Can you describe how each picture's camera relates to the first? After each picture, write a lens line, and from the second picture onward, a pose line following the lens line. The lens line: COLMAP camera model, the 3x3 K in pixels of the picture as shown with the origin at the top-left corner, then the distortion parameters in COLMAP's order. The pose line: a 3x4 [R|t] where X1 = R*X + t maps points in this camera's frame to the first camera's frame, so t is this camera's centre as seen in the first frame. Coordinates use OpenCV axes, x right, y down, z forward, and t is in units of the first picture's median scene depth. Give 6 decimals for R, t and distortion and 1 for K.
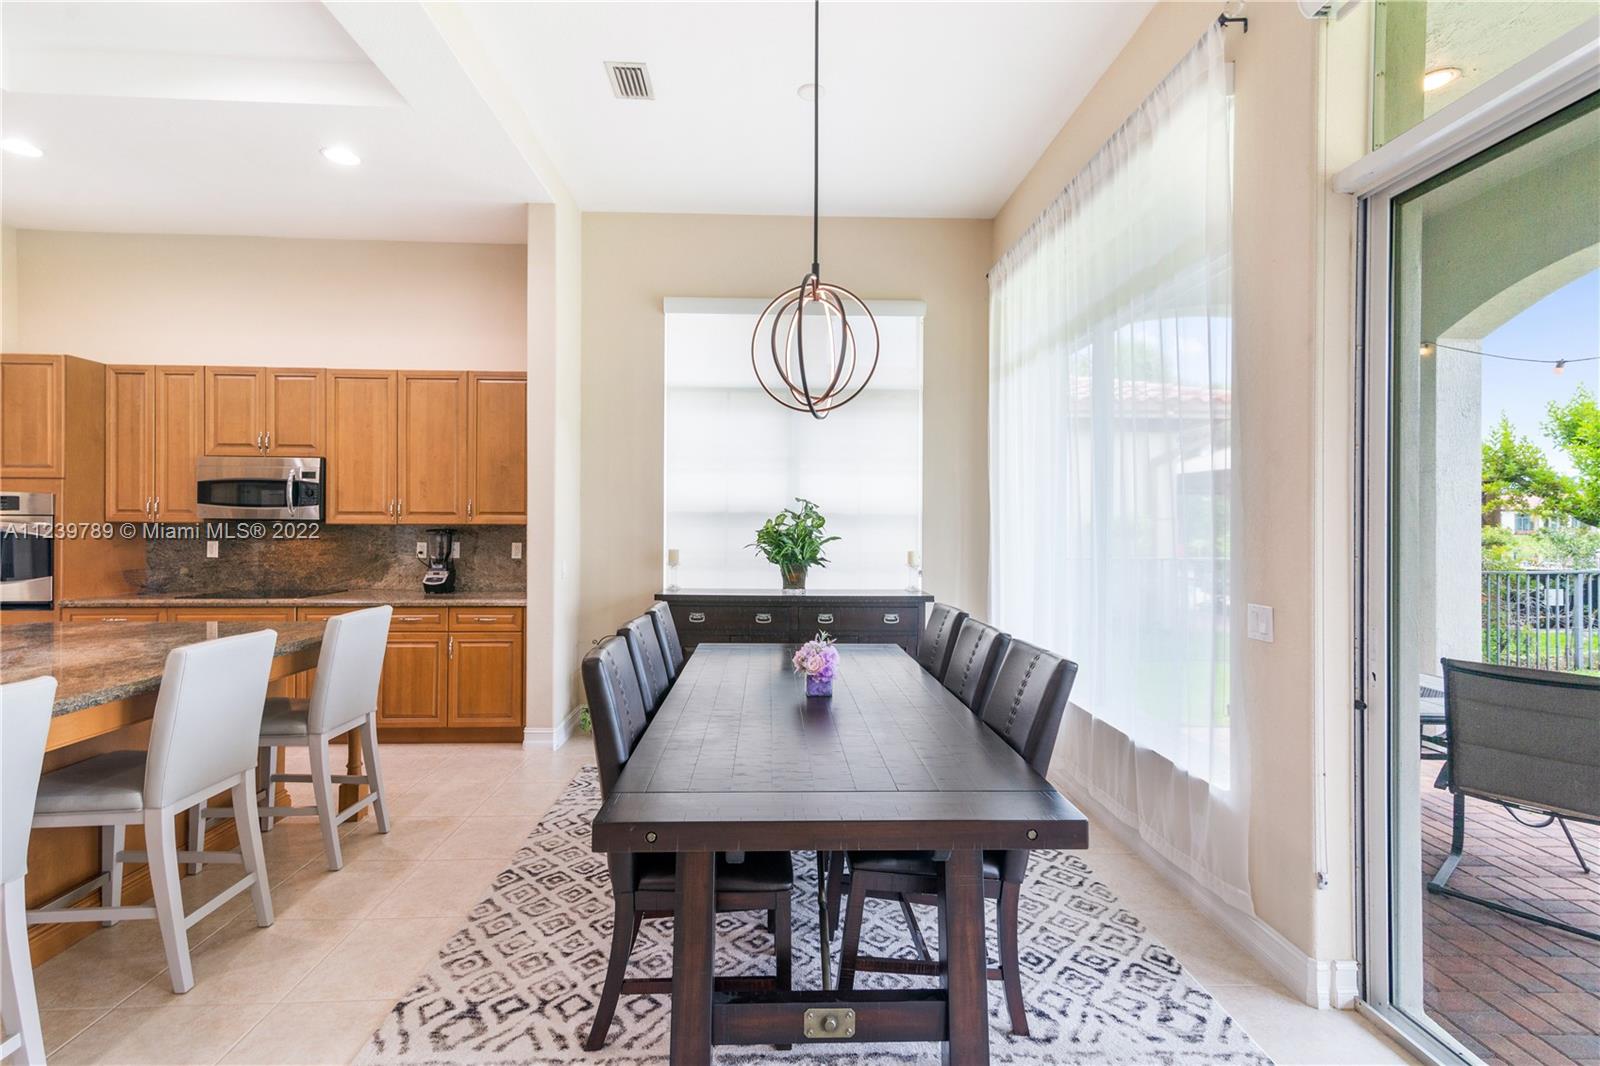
lens RADIAL K [[729.8, 0, 787.5], [0, 729.8, 524.7], [0, 0, 1]] dist [0.015668, -0.000132]
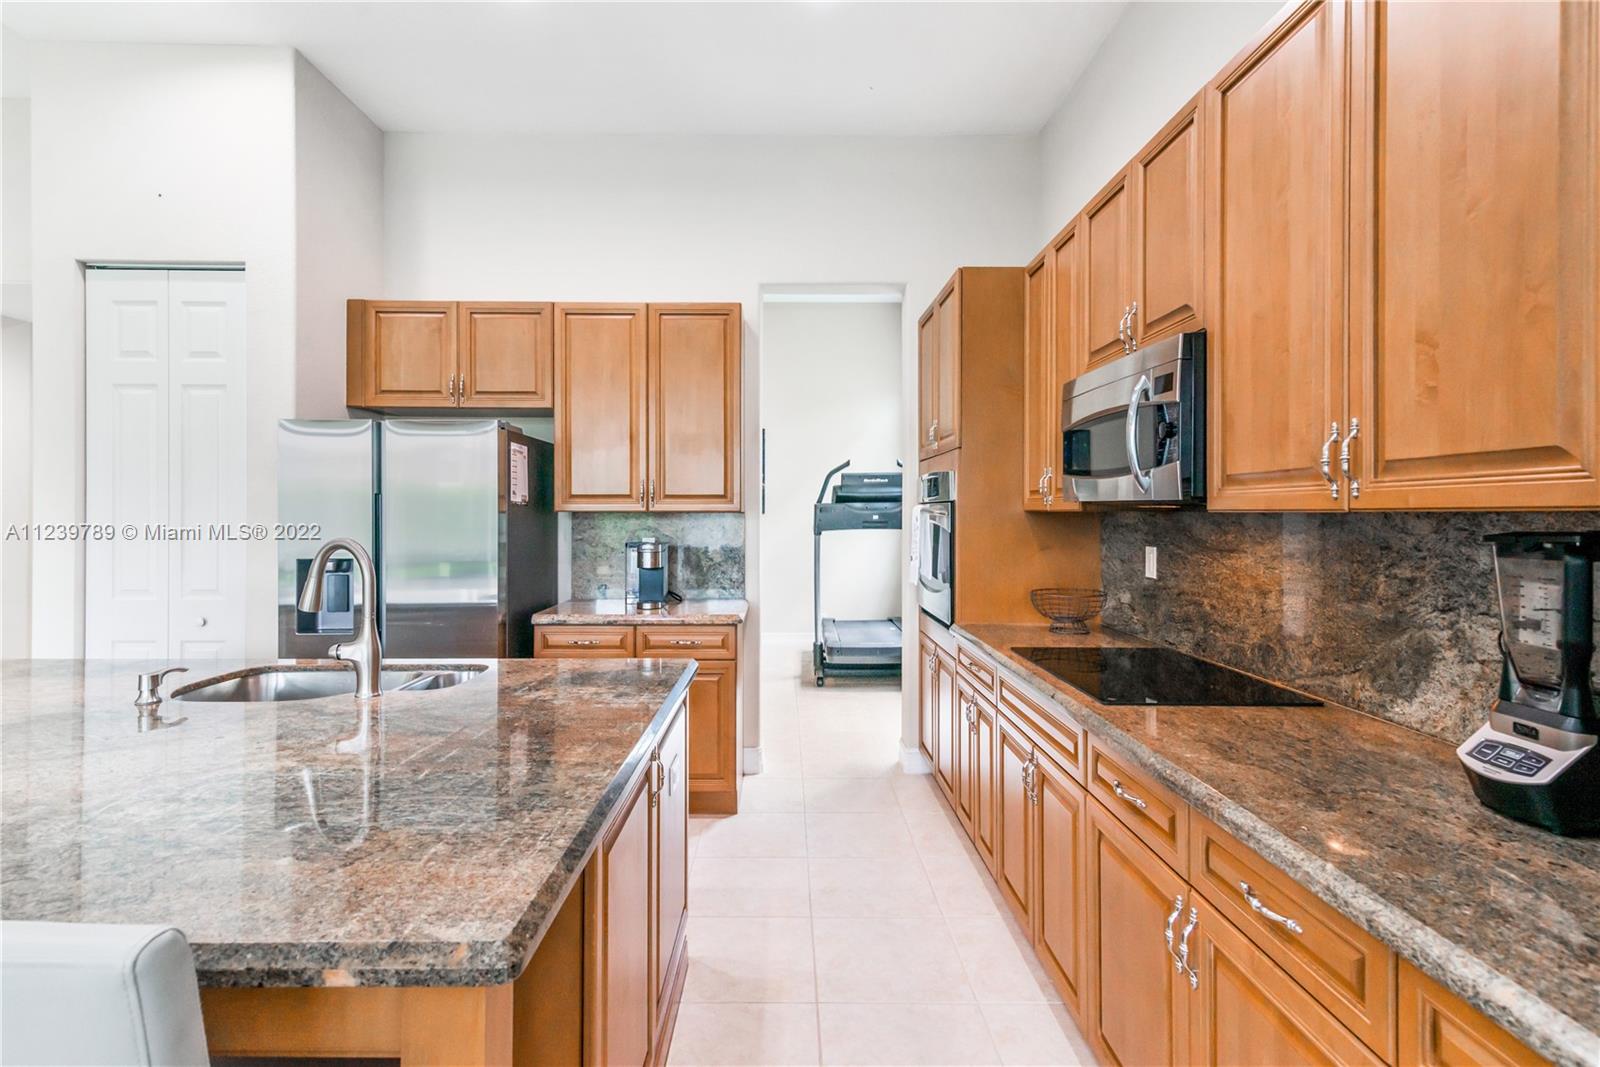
lens RADIAL K [[729.8, 0, 790.4], [0, 729.8, 500.0], [0, 0, 1]] dist [0.015668, -0.000132]
pose [[-0.003444, -0.027568, -0.999614, -0.283111], [-0.007879, 0.999590, -0.027540, 0.005842], [0.999963, 0.007782, -0.003660, 0.848313]]
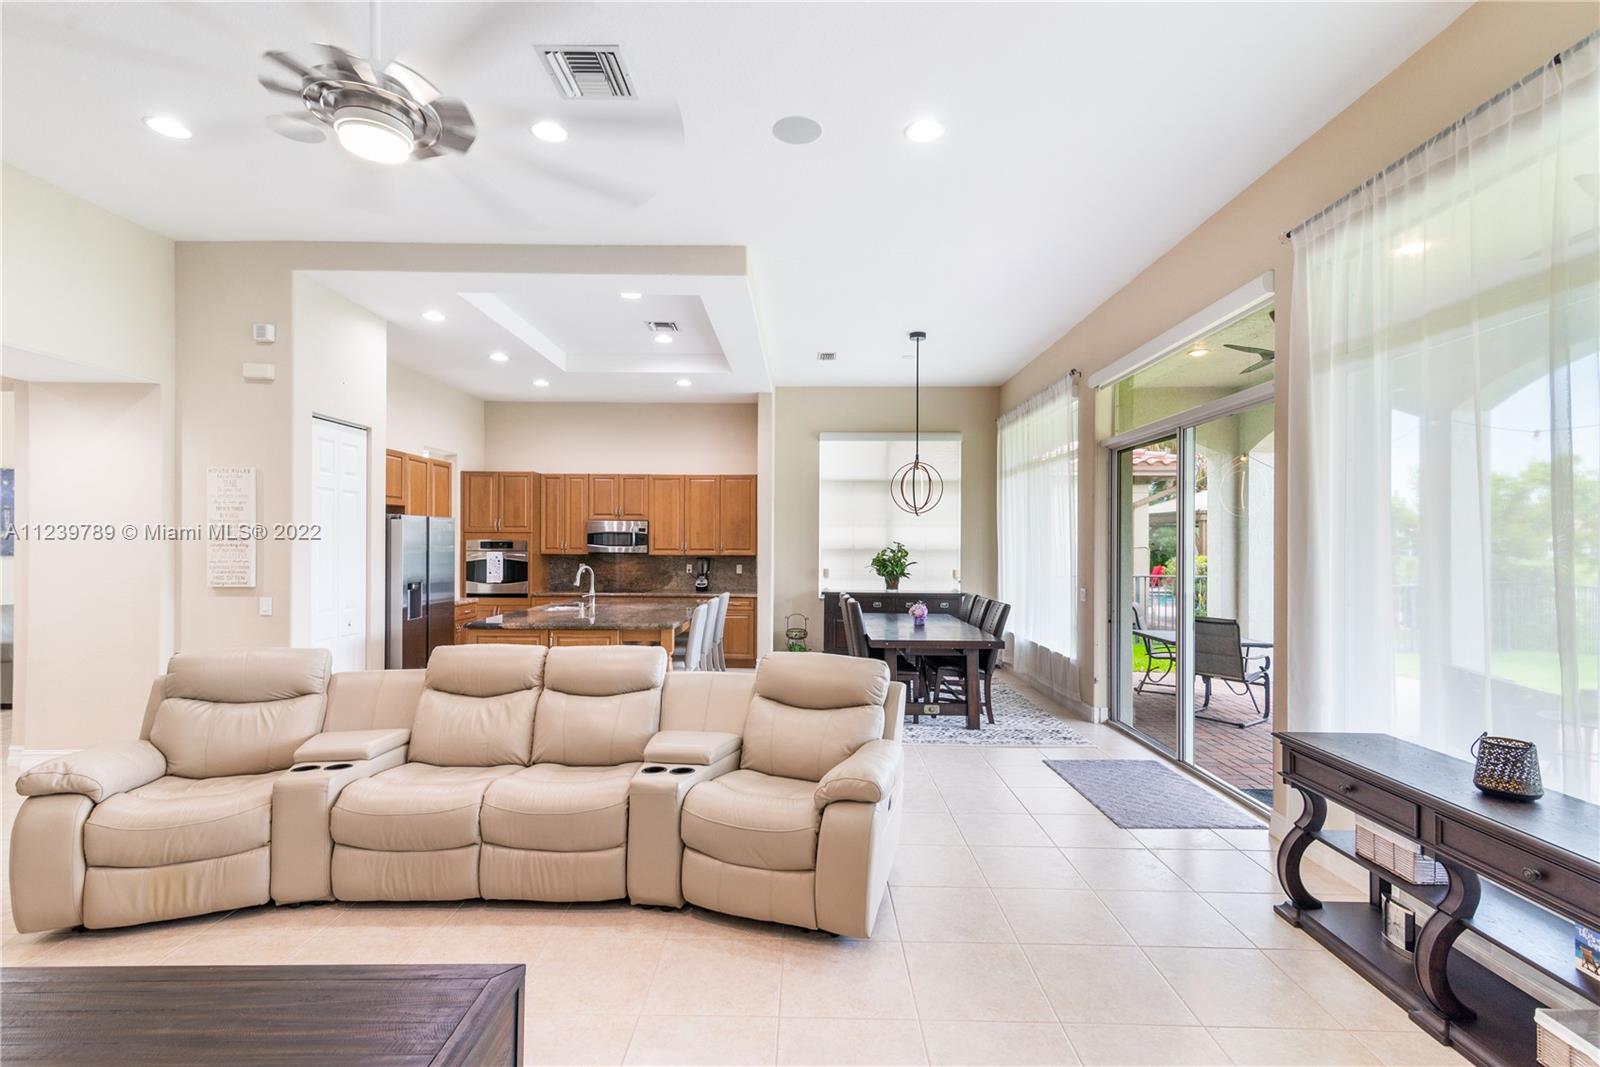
lens RADIAL K [[729.8, 0, 801.1], [0, 729.8, 531.8], [0, 0, 1]] dist [0.015668, -0.000132]
pose [[0.999450, -0.000167, -0.033149, -0.173859], [-0.000433, 0.999836, -0.018090, -0.028909], [0.033147, 0.018094, 0.999287, -0.955119]]
